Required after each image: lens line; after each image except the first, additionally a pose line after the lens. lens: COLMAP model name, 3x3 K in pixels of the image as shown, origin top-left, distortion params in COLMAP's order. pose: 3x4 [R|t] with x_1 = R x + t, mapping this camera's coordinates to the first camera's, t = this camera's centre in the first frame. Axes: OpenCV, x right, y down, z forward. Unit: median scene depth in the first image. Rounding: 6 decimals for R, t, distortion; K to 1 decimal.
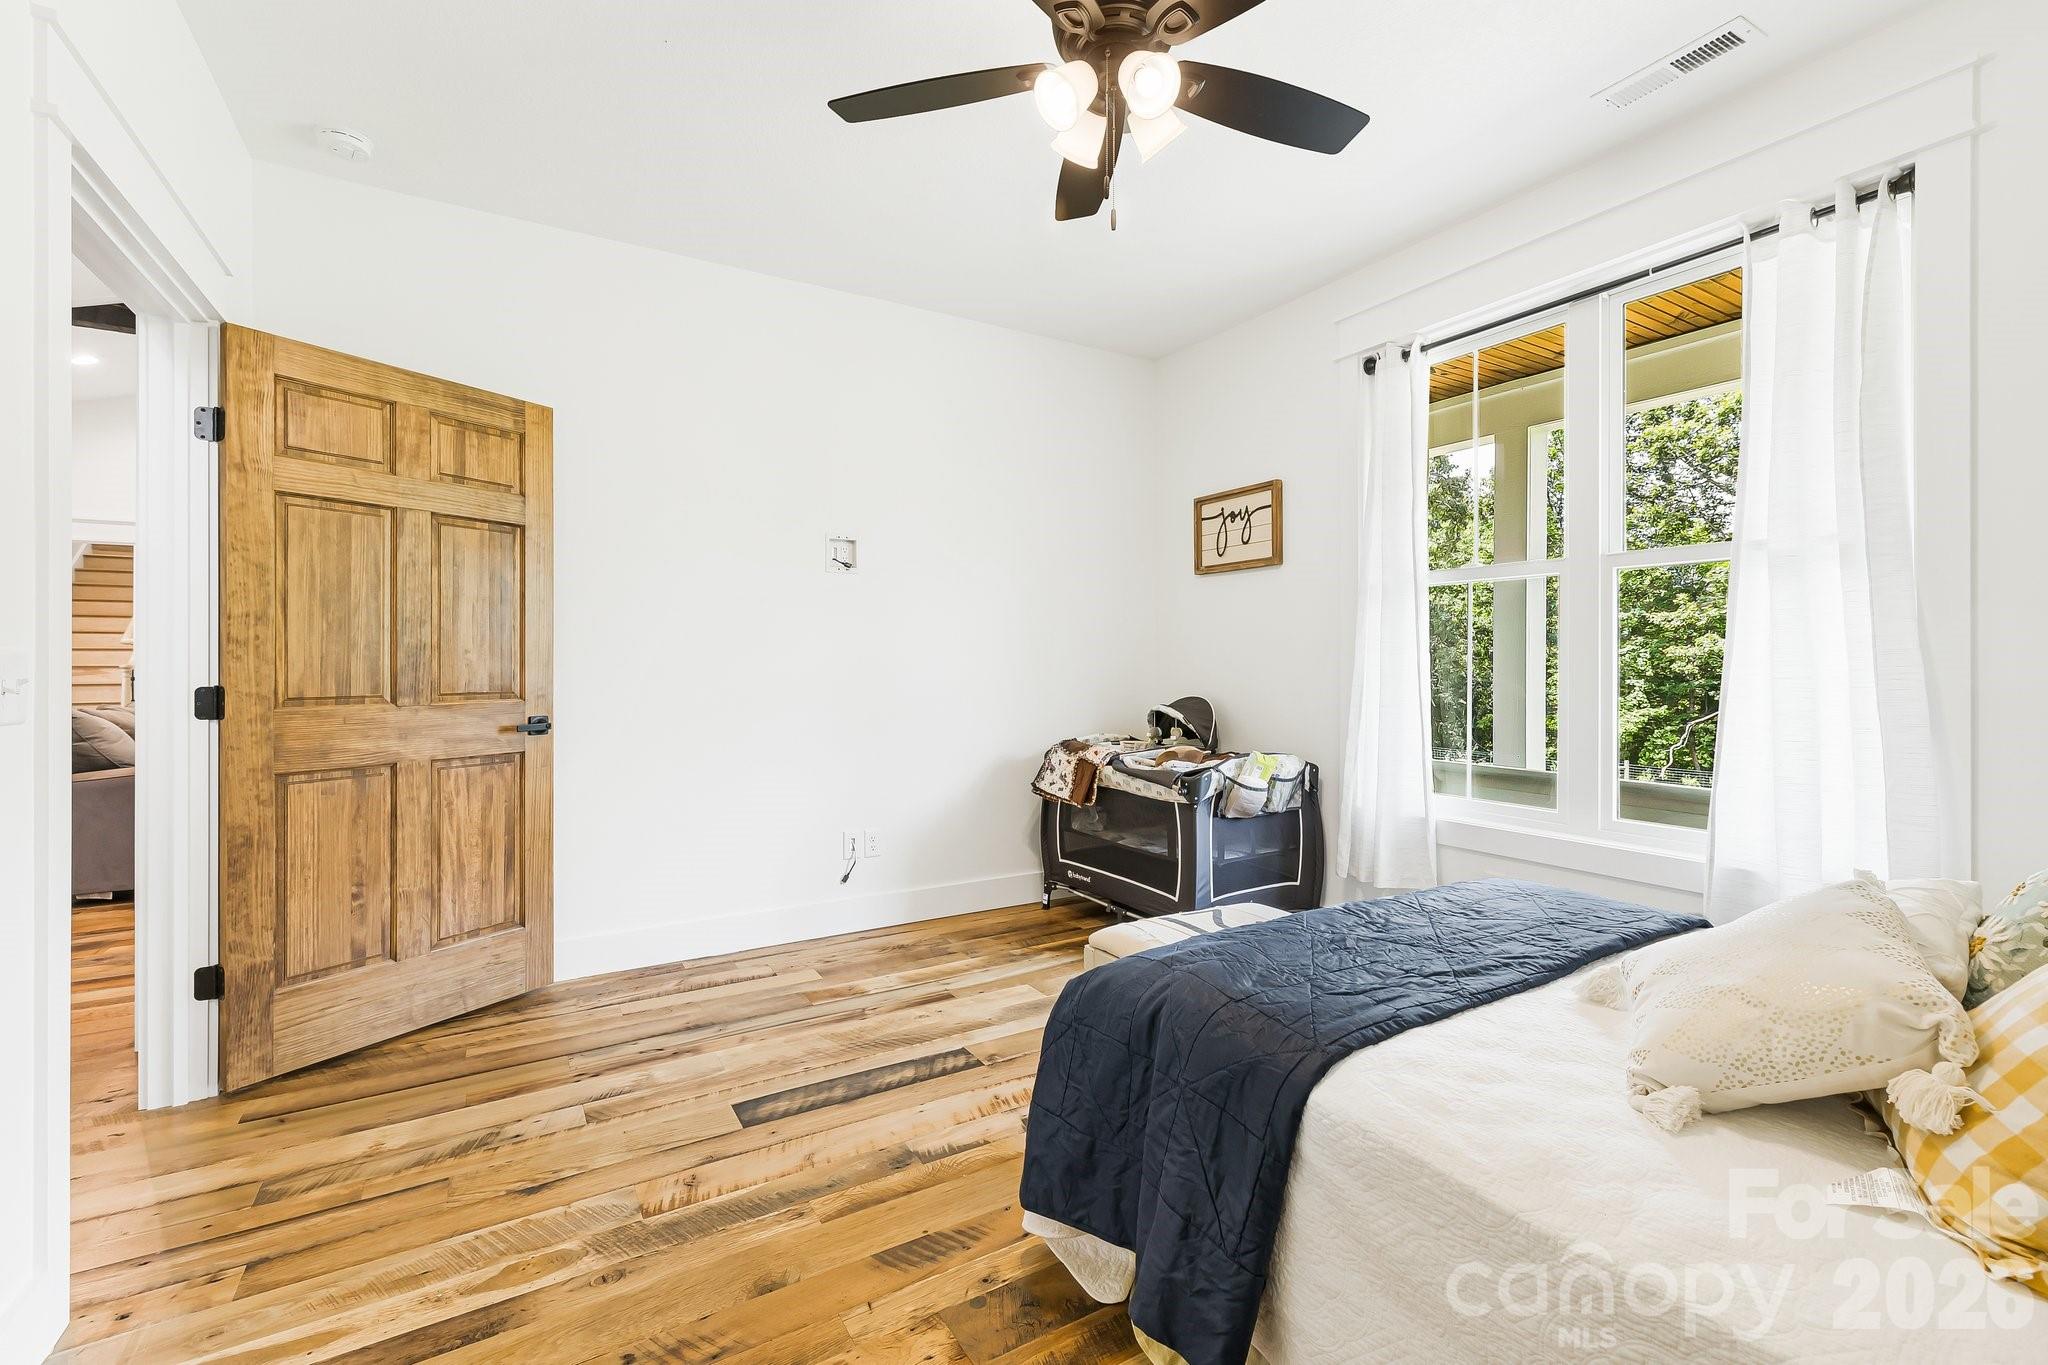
lens RADIAL K [[882.2, 0, 1020.1], [0, 882.2, 667.1], [0, 0, 1]] dist [0.000327, 0.000003]
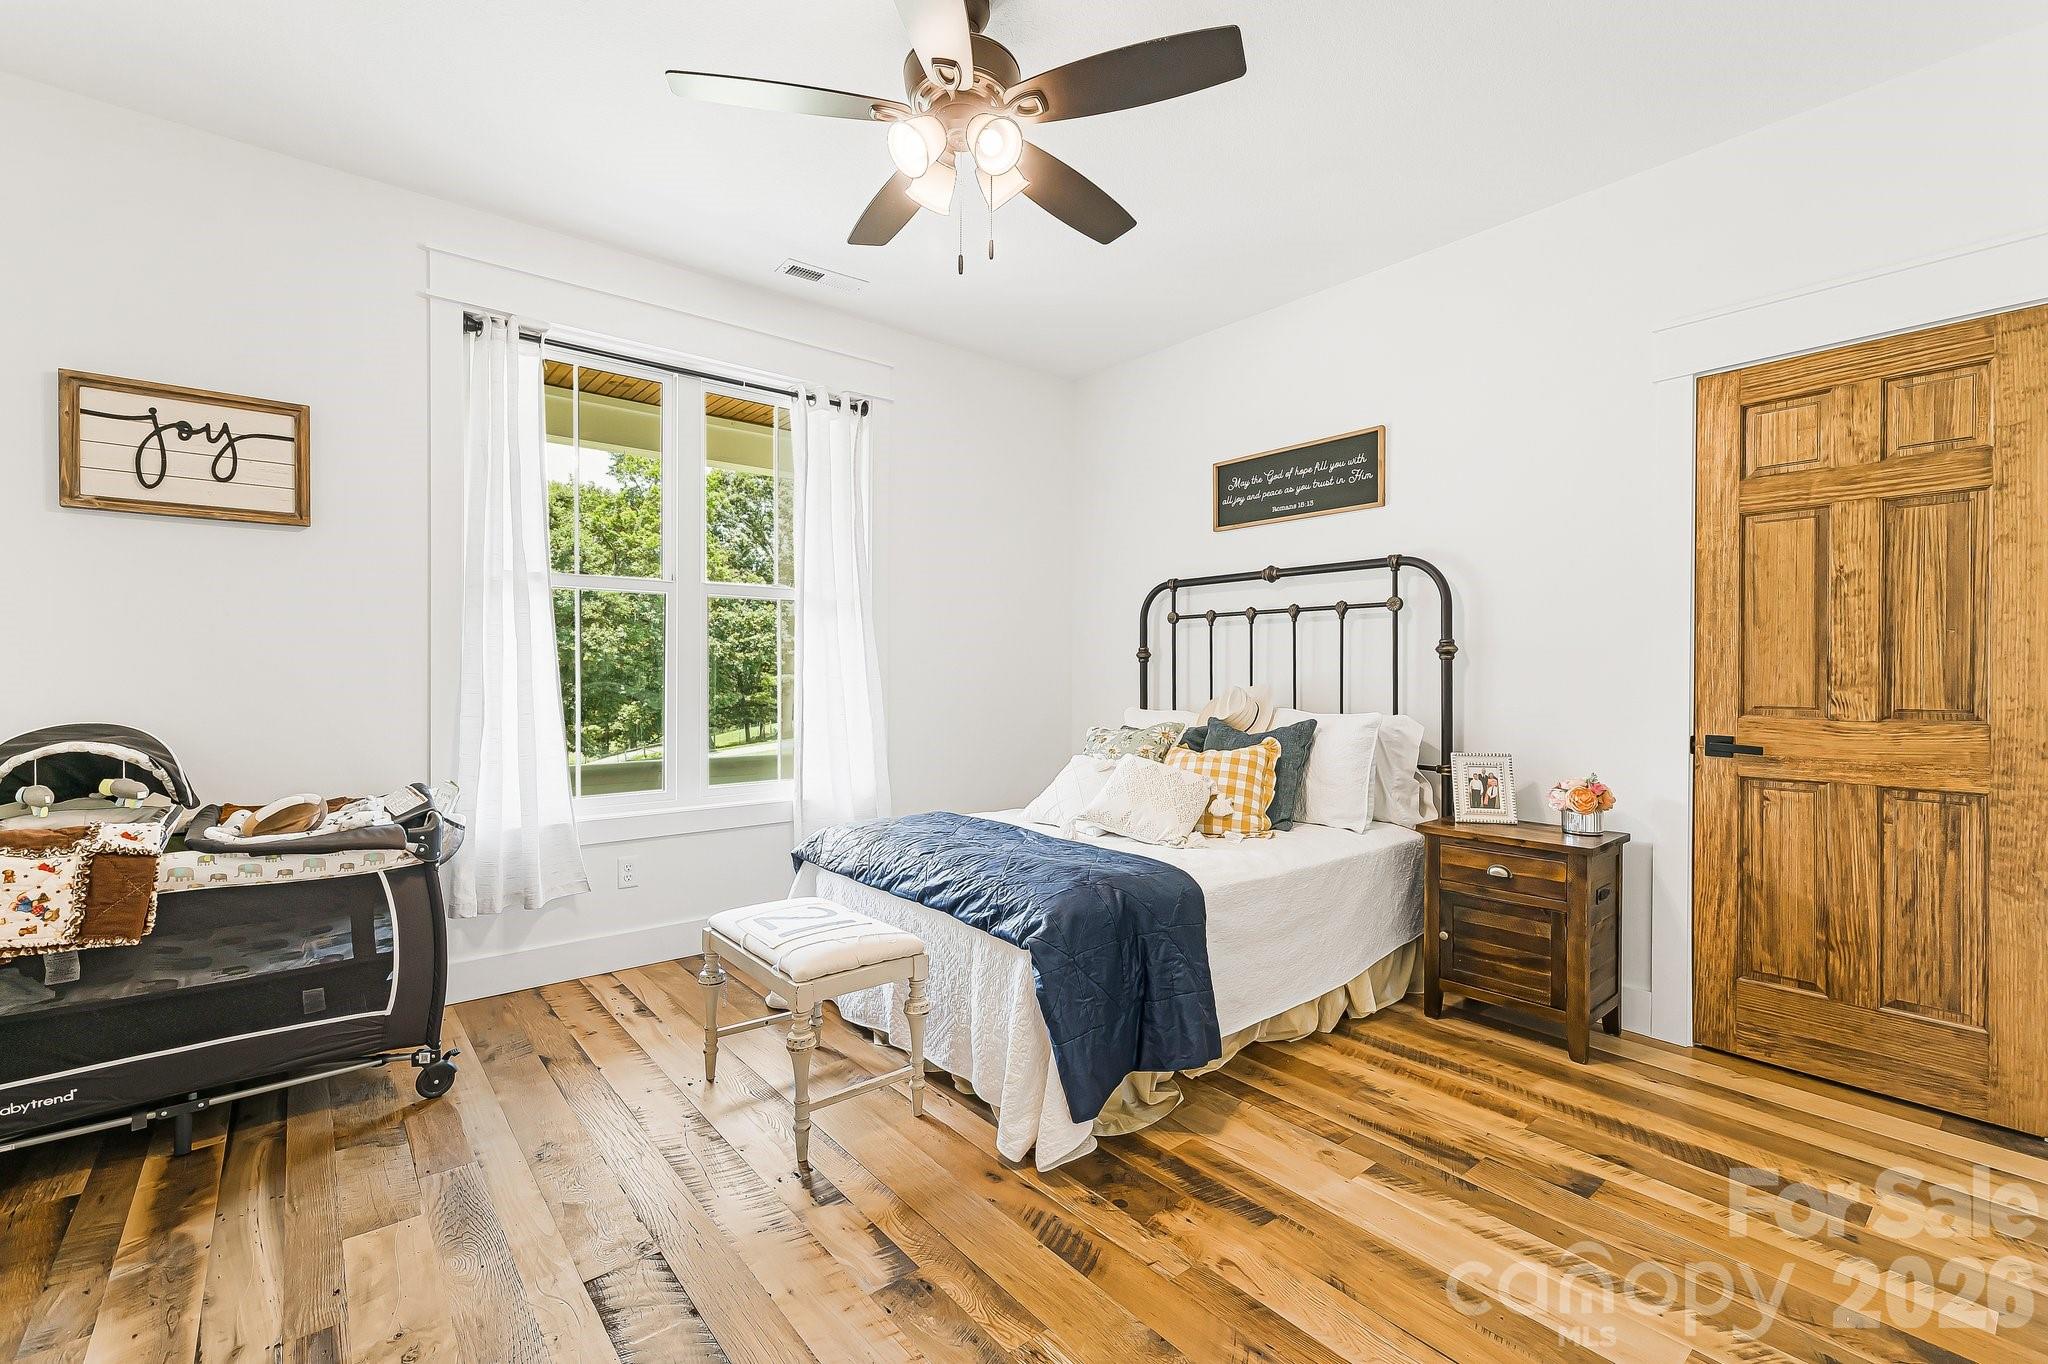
lens RADIAL K [[882.2, 0, 1019.1], [0, 882.2, 680.5], [0, 0, 1]] dist [0.000327, 0.000003]
pose [[-0.152954, -0.008298, 0.988198, -0.536951], [0.003349, 0.999955, 0.008915, 0.002961], [-0.988228, 0.004673, -0.152919, 0.591419]]
